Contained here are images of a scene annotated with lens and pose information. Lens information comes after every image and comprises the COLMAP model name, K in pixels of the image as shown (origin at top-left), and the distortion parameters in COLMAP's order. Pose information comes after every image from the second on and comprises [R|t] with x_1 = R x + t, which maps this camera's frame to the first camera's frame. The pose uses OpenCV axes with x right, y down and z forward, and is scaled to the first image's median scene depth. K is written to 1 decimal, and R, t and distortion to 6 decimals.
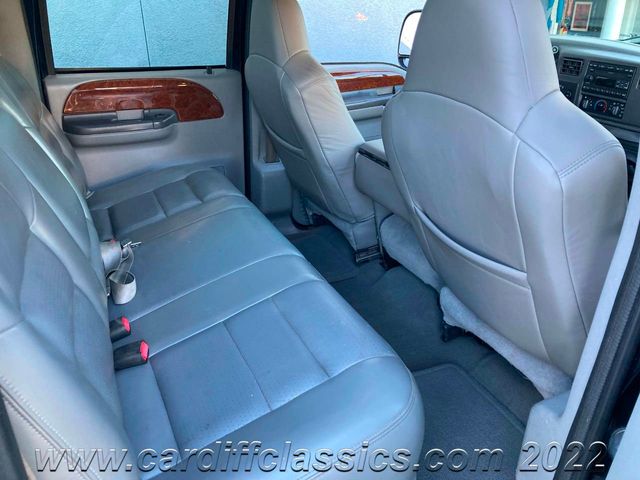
lens RADIAL K [[528.6, 0, 322.8], [0, 528.6, 241.5], [0, 0, 1]] dist [0.053688, -0.103582]
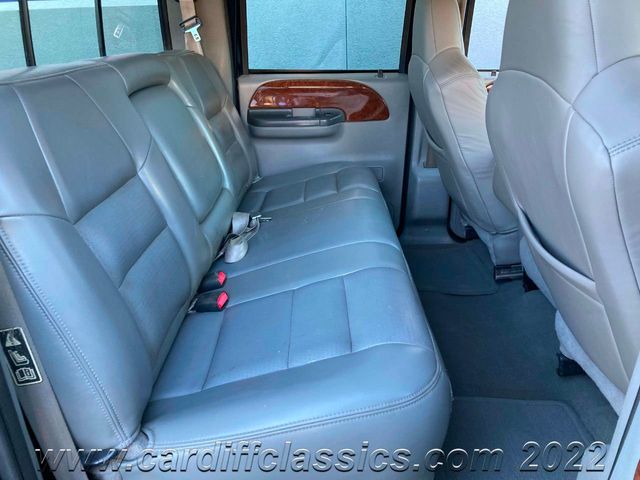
lens RADIAL K [[528.6, 0, 322.8], [0, 528.6, 241.5], [0, 0, 1]] dist [0.053688, -0.103582]
pose [[0.900193, 0.137461, -0.413227, 0.175366], [-0.158485, 0.987218, -0.016849, 0.041036], [0.405629, 0.080658, 0.910472, 0.037074]]
